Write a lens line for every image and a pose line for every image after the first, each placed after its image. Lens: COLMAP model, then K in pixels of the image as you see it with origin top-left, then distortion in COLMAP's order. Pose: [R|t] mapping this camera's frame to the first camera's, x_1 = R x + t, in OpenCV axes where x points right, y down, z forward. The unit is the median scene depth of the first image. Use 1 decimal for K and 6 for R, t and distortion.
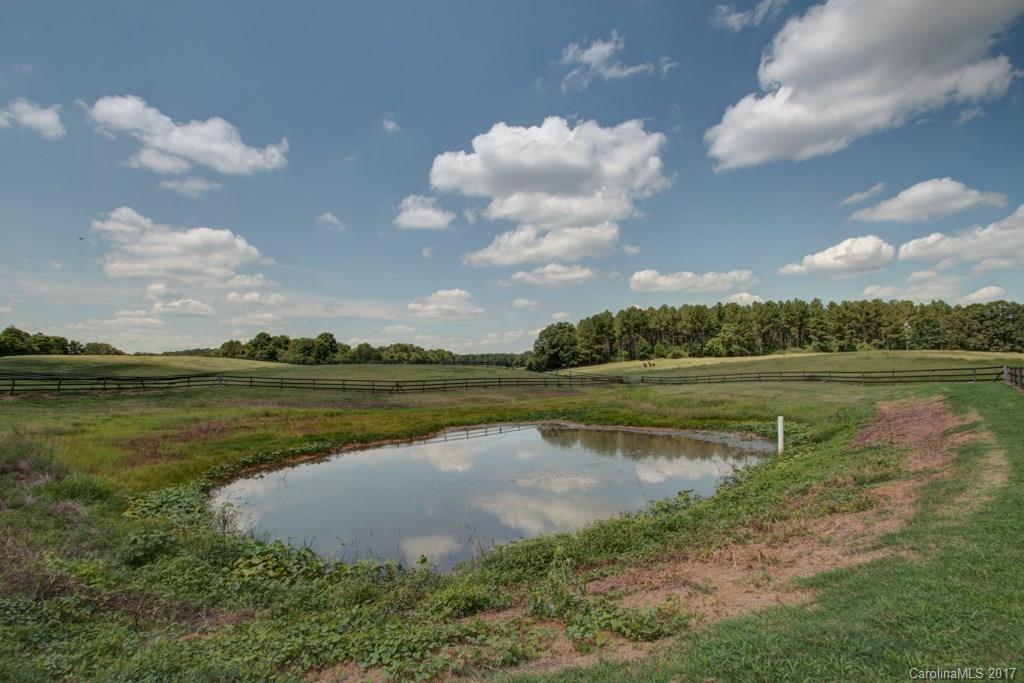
lens RADIAL K [[478.6, 0, 516.3], [0, 478.6, 359.0], [0, 0, 1]] dist [-0.010110, -0.004248]
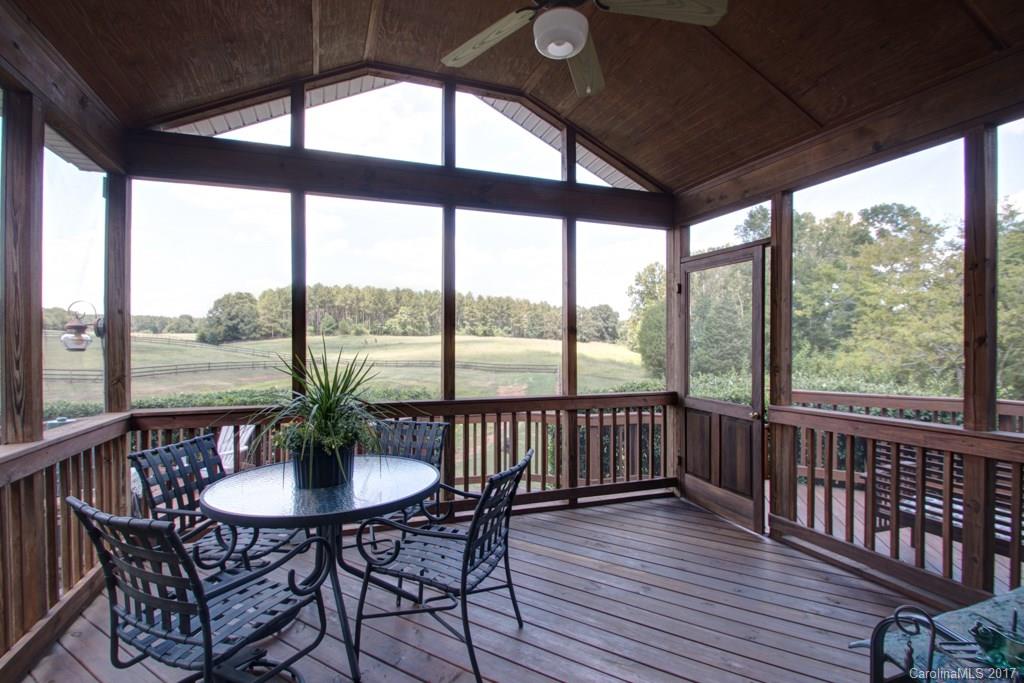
lens RADIAL K [[478.6, 0, 512.7], [0, 478.6, 348.1], [0, 0, 1]] dist [-0.010110, -0.004248]
pose [[0.790338, 0.021973, 0.612277, -0.056976], [-0.051080, 0.998241, 0.030111, -0.022024], [-0.610538, -0.055073, 0.790070, -0.084353]]
